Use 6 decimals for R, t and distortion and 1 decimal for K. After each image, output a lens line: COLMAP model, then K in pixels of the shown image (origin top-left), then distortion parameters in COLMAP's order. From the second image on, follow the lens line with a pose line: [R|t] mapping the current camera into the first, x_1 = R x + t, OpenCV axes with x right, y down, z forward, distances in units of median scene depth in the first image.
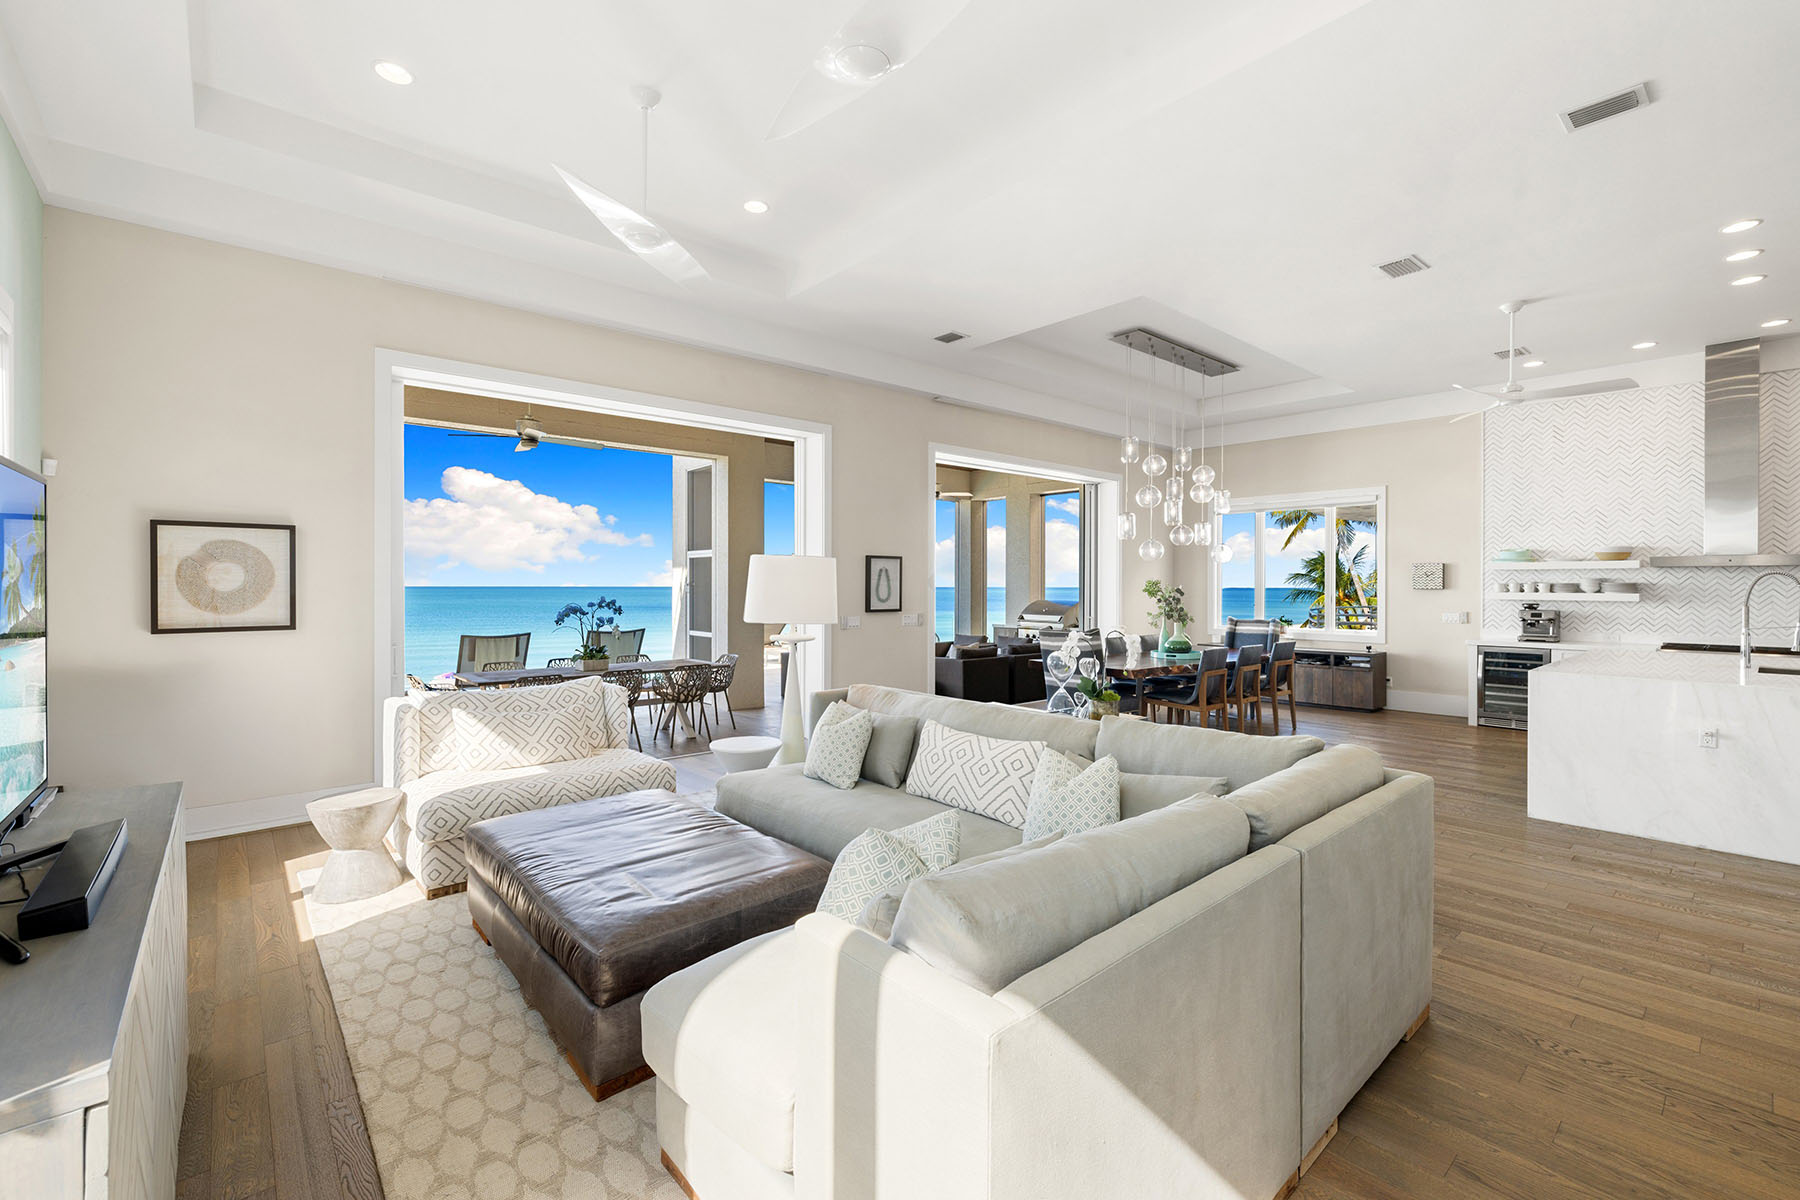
lens RADIAL K [[757.6, 0, 901.9], [0, 757.6, 585.5], [0, 0, 1]] dist [0.003656, -0.001089]
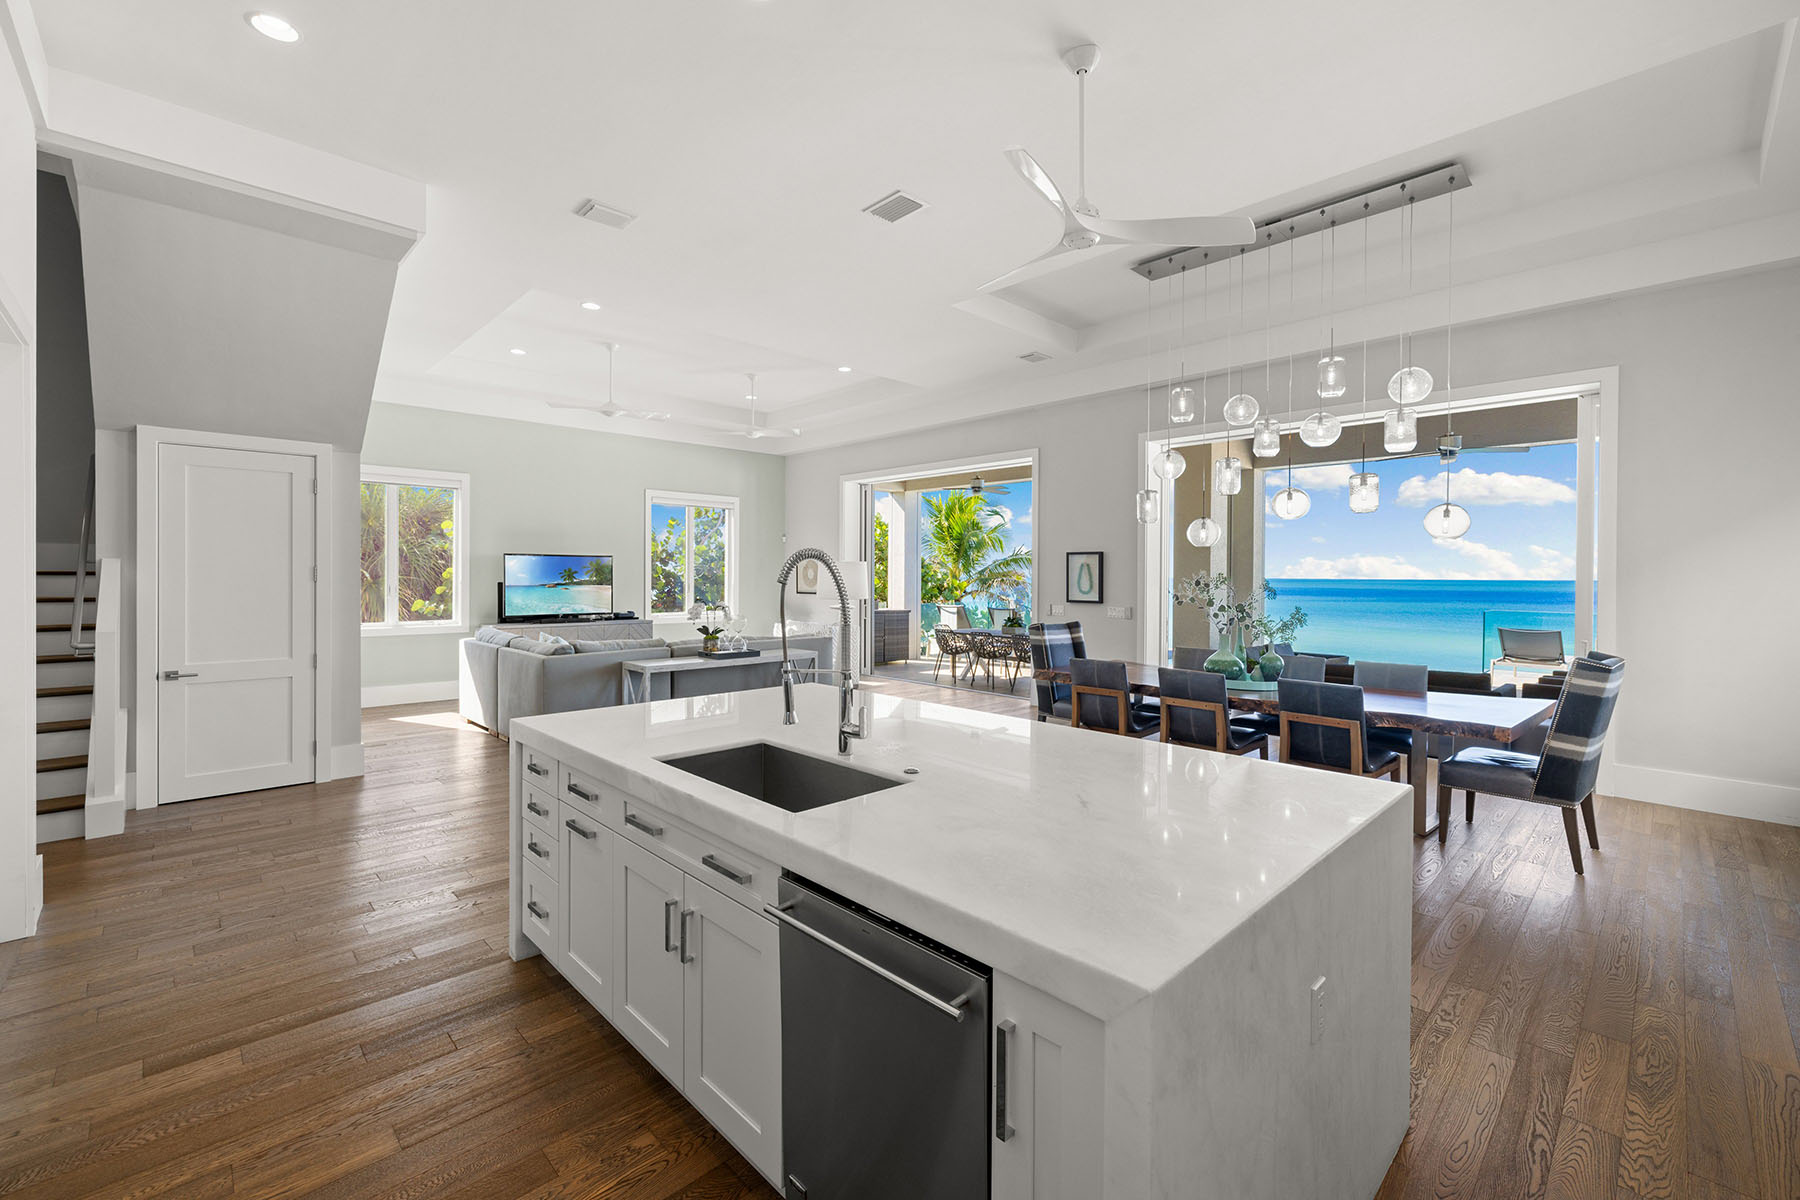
lens RADIAL K [[757.6, 0, 900.1], [0, 757.6, 577.9], [0, 0, 1]] dist [0.003656, -0.001089]
pose [[0.058462, 0.003360, -0.998284, 1.051998], [-0.005044, 0.999983, 0.003071, -0.003532], [0.998277, 0.004856, 0.058478, 0.666658]]
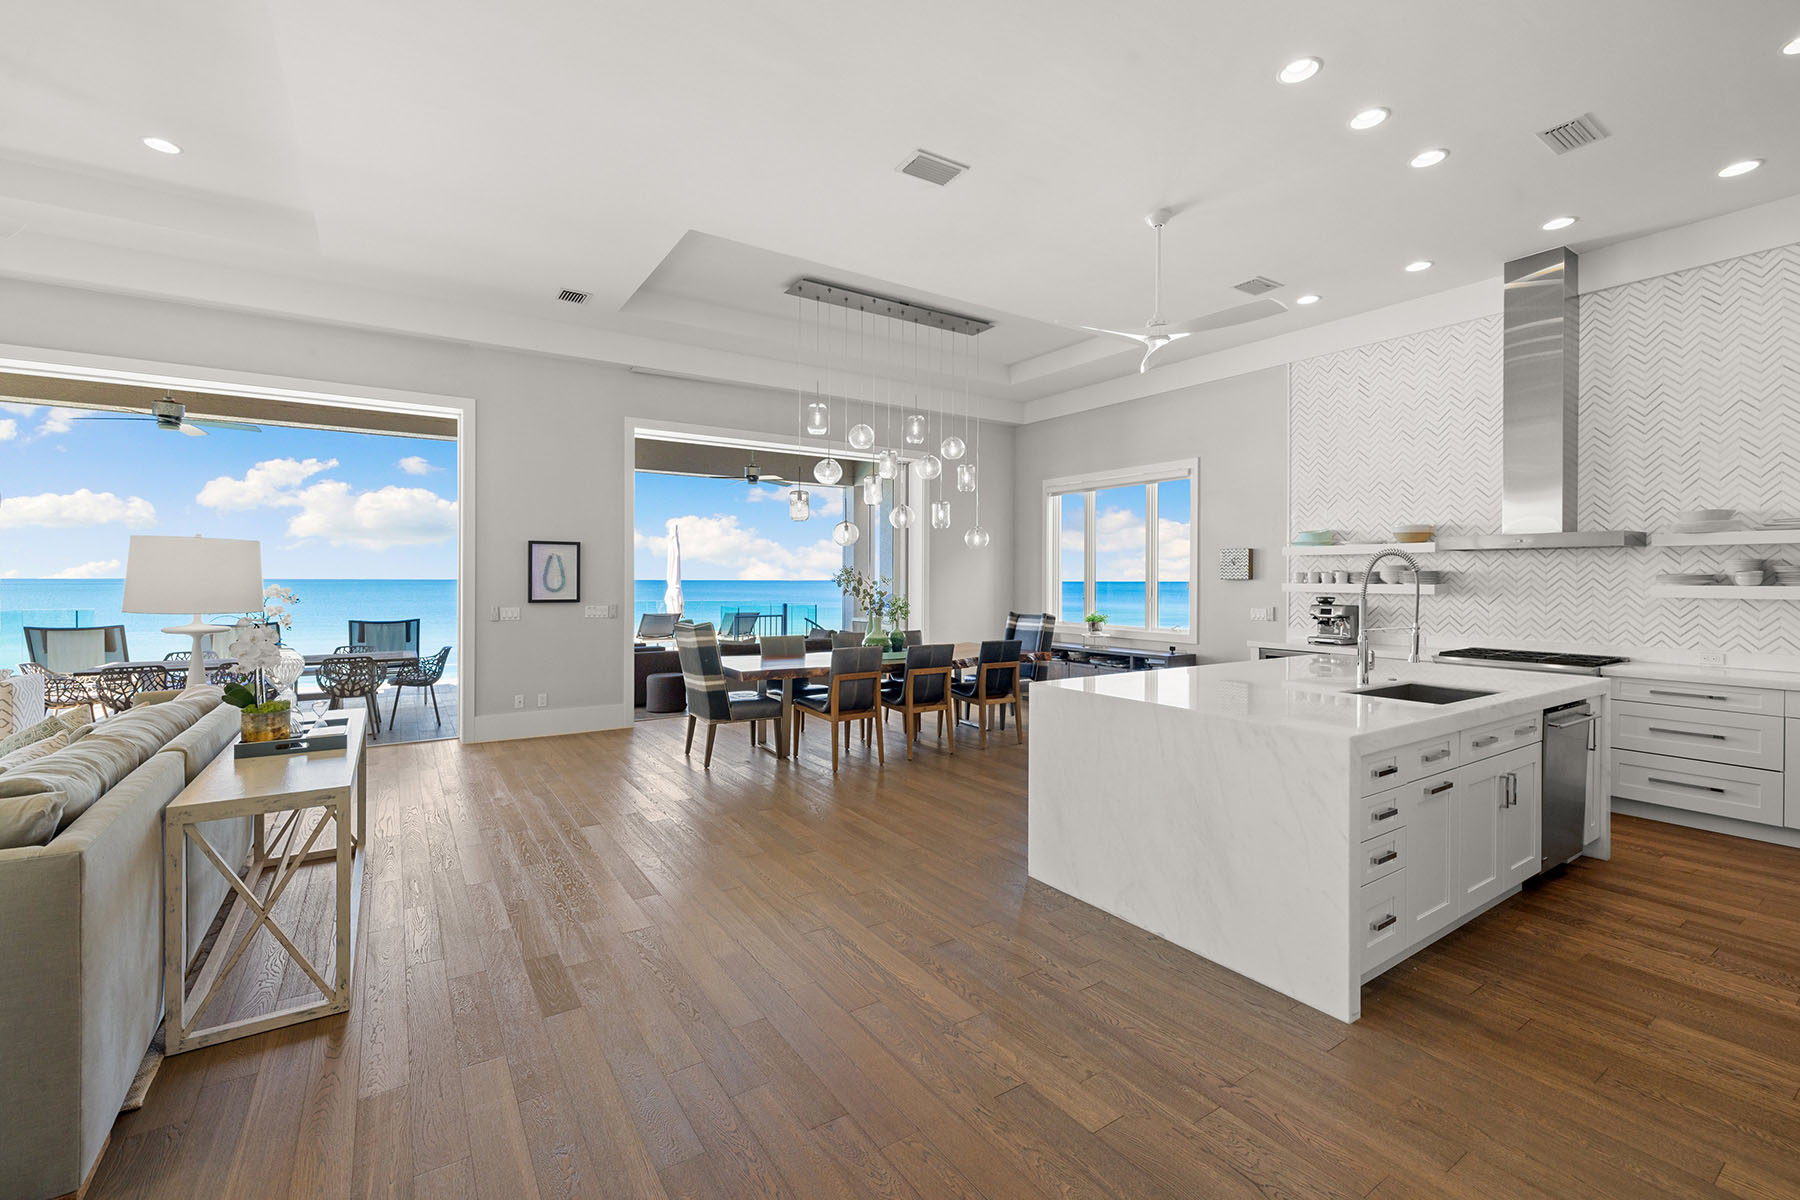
lens RADIAL K [[757.6, 0, 896.4], [0, 757.6, 578.3], [0, 0, 1]] dist [0.003656, -0.001089]
pose [[0.992008, 0.001465, -0.126164, 0.499028], [-0.001539, 0.999999, -0.000485, 0.005196], [0.126163, 0.000675, 0.992009, 0.145531]]
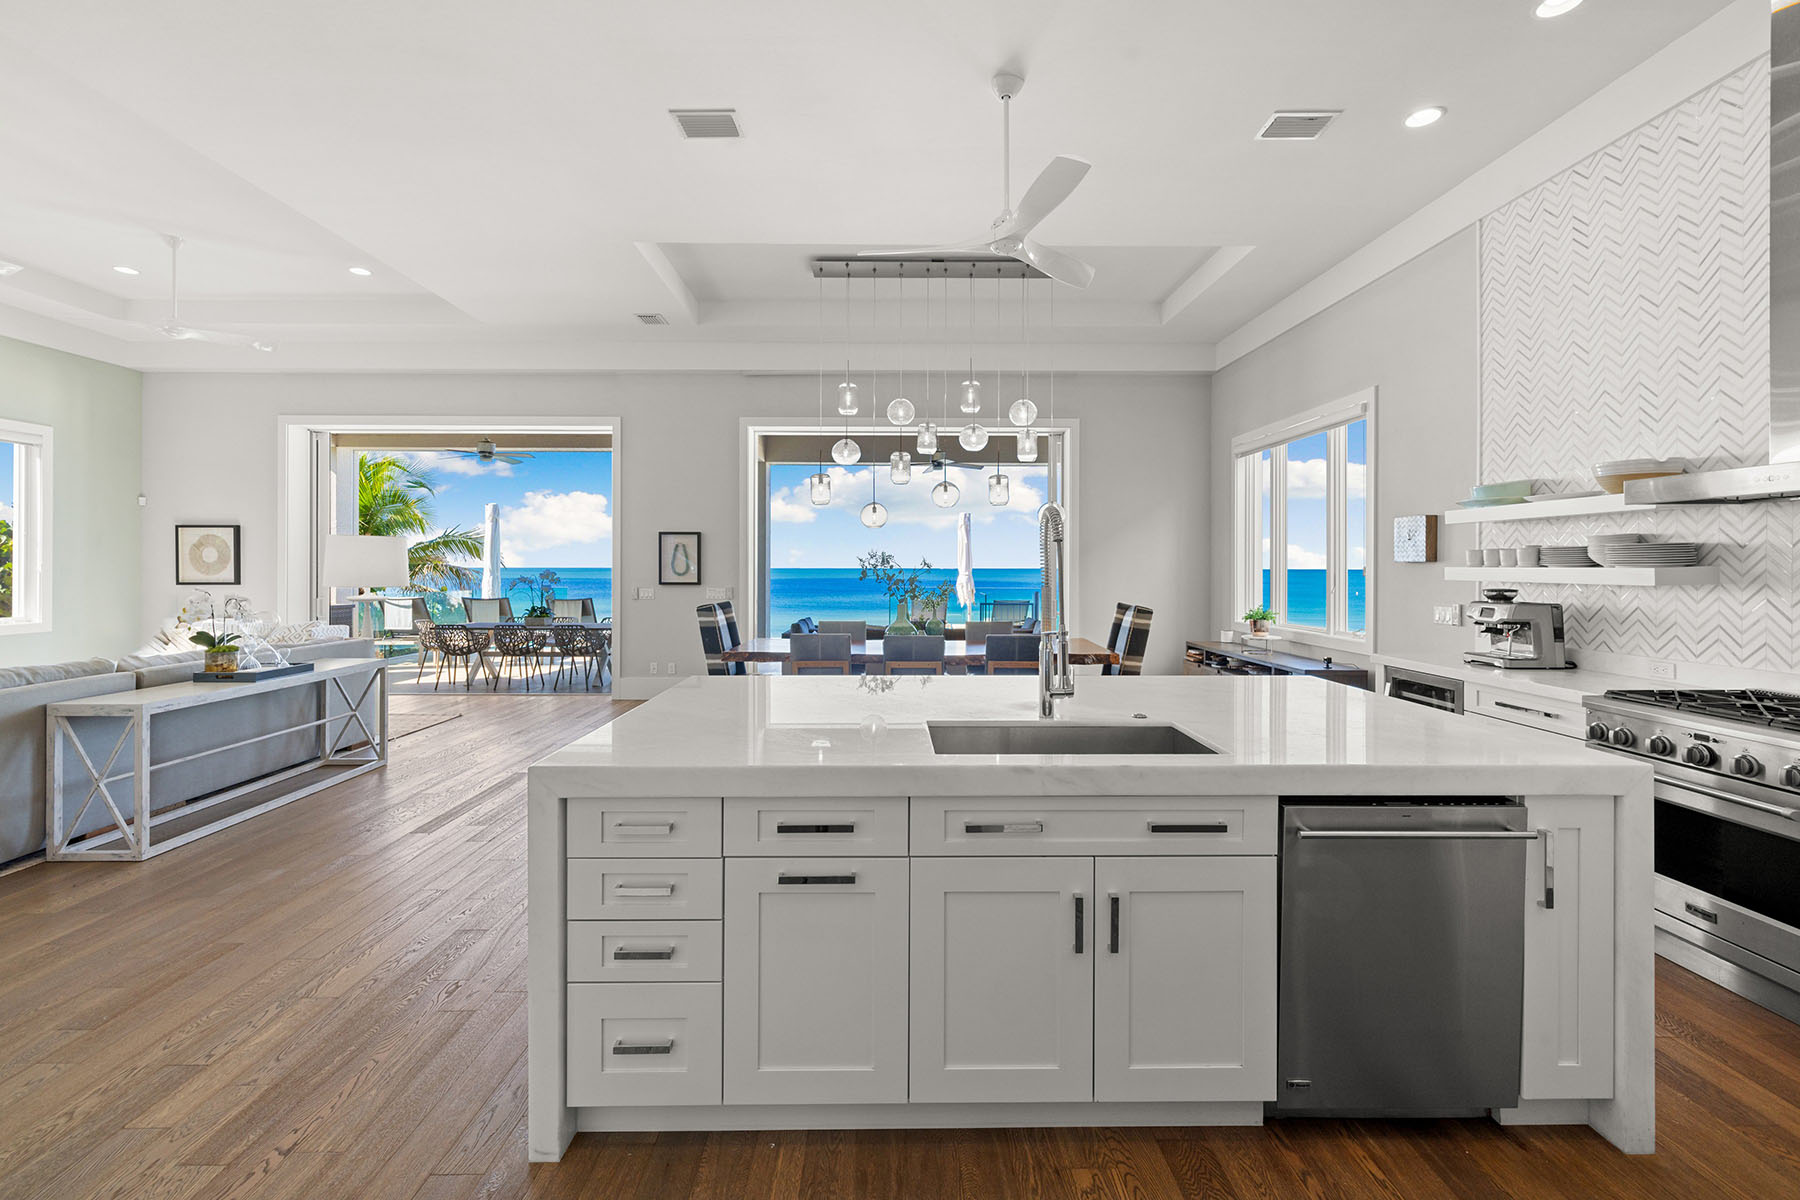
lens RADIAL K [[757.6, 0, 897.7], [0, 757.6, 566.8], [0, 0, 1]] dist [0.003656, -0.001089]
pose [[0.765569, 0.000326, -0.643354, 0.887767], [-0.000206, 1.000000, 0.000262, 0.009650], [0.643354, -0.000069, 0.765569, 0.383087]]
